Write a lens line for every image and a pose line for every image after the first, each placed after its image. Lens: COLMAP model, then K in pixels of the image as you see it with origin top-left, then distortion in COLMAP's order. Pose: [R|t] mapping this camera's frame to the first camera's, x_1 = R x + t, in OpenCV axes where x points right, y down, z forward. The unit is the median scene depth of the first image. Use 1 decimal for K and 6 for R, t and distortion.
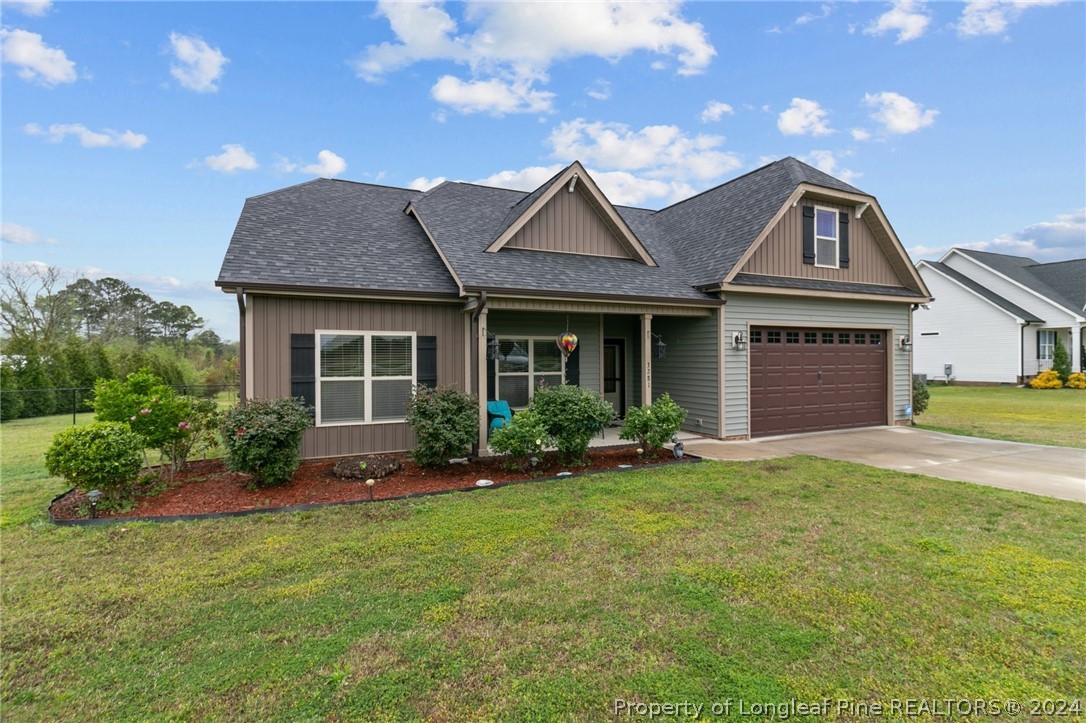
lens RADIAL K [[522.9, 0, 543.0], [0, 522.9, 361.5], [0, 0, 1]] dist [-0.000400, -0.000124]
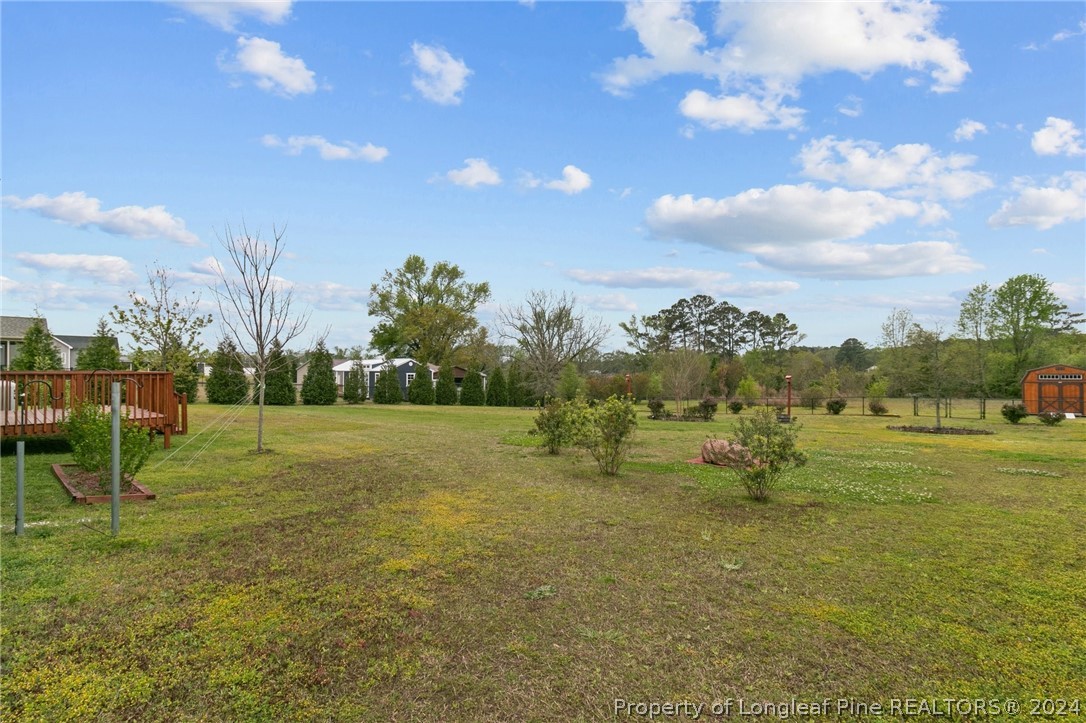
lens RADIAL K [[522.9, 0, 543.0], [0, 522.9, 361.5], [0, 0, 1]] dist [-0.000400, -0.000124]
pose [[0.999952, 0.009542, 0.002428, -0.465522], [-0.009576, 0.999852, 0.014304, -0.051104], [-0.002291, -0.014327, 0.999895, 0.016871]]
